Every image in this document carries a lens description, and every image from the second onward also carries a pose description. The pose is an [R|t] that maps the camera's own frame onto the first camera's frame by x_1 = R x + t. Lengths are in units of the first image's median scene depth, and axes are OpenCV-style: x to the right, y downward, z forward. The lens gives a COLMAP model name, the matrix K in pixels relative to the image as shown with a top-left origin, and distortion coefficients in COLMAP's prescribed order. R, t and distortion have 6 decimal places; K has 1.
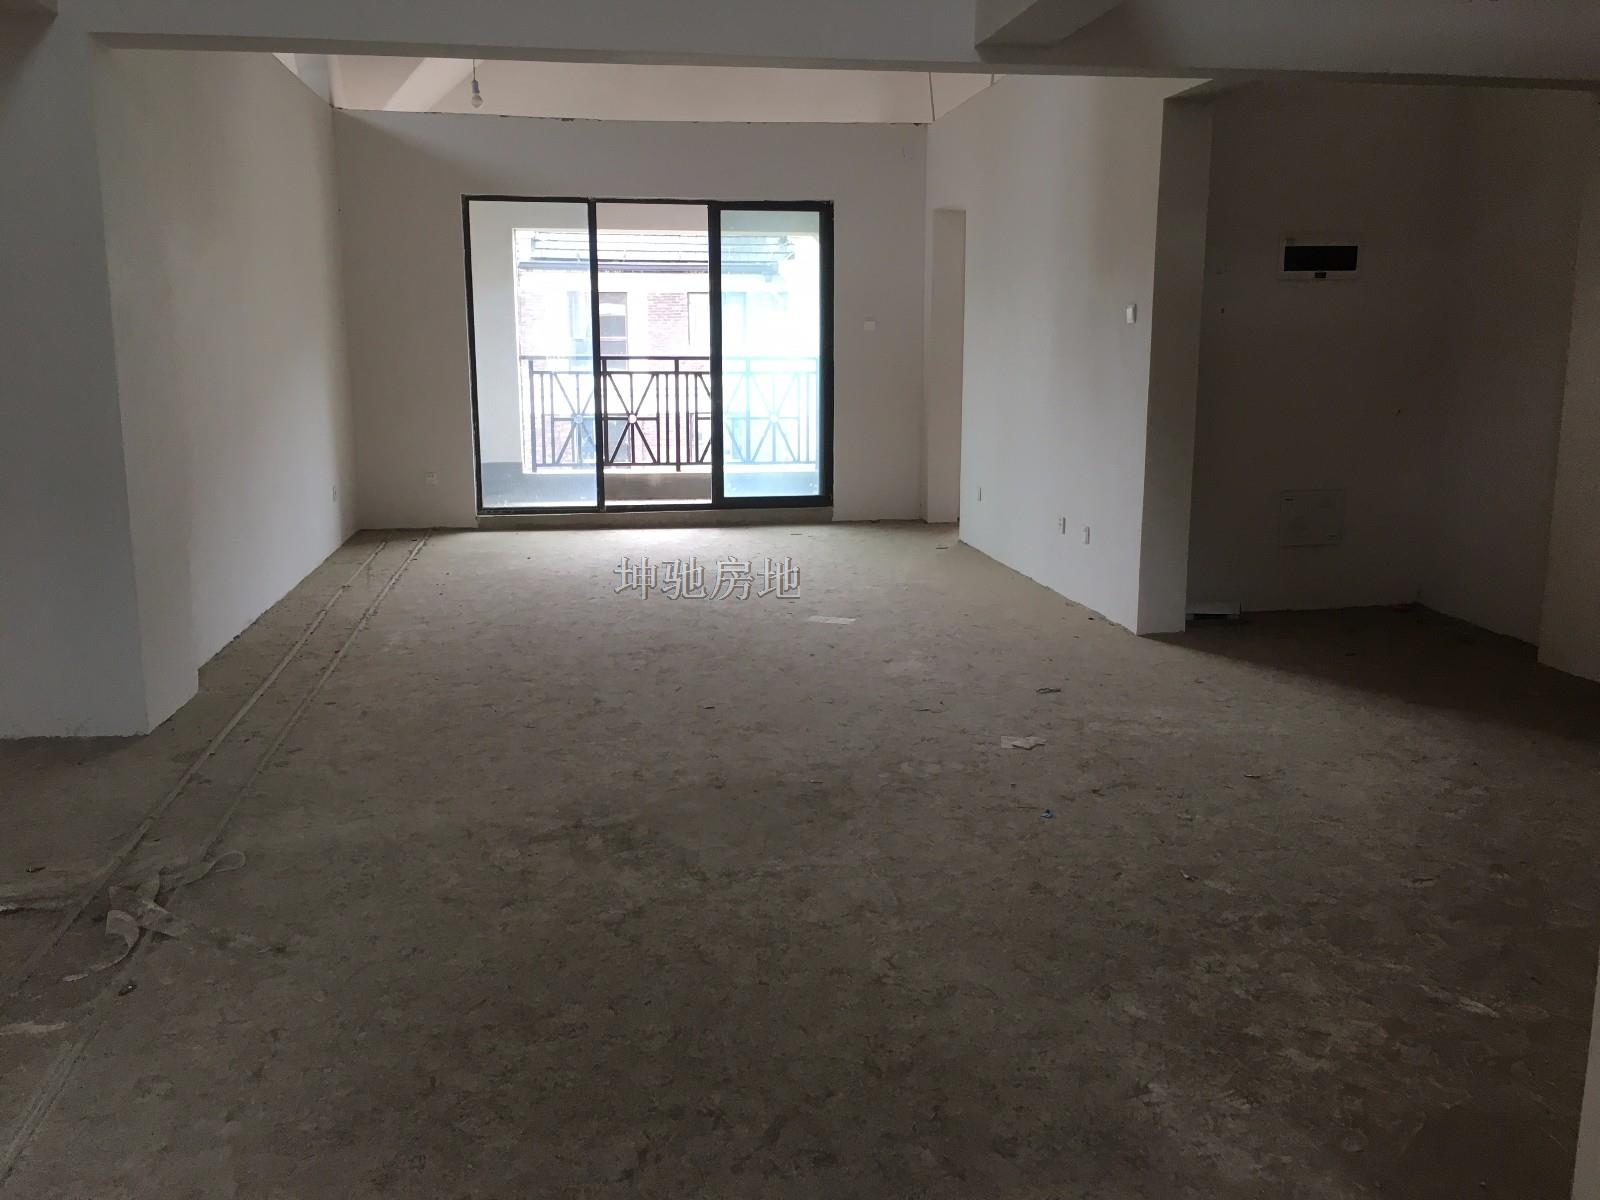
lens RADIAL K [[1350.3, 0, 802.8], [0, 1350.3, 612.8], [0, 0, 1]] dist [0.011037, -0.006811]
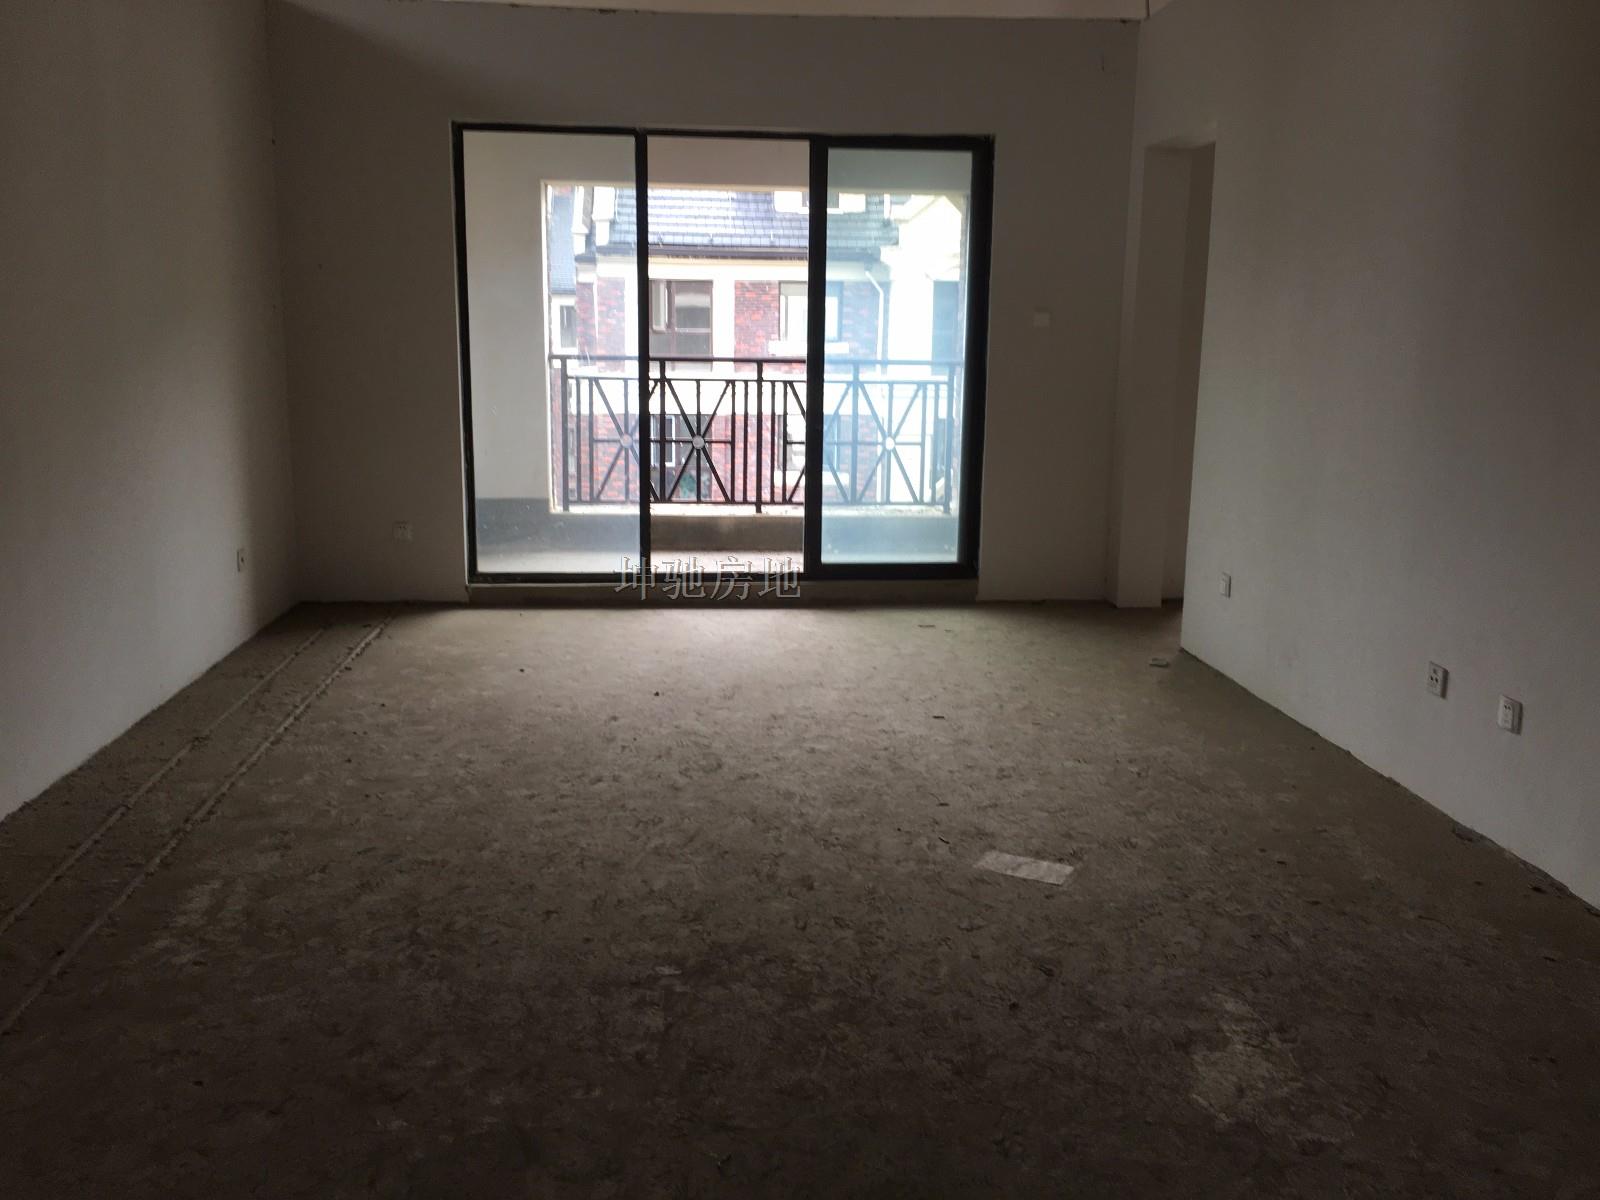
lens RADIAL K [[1350.3, 0, 793.7], [0, 1350.3, 591.0], [0, 0, 1]] dist [0.011037, -0.006811]
pose [[0.997309, 0.025611, -0.068687, -0.023210], [-0.026351, 0.999604, -0.009883, -0.060870], [0.068407, 0.011666, 0.997589, 0.290531]]
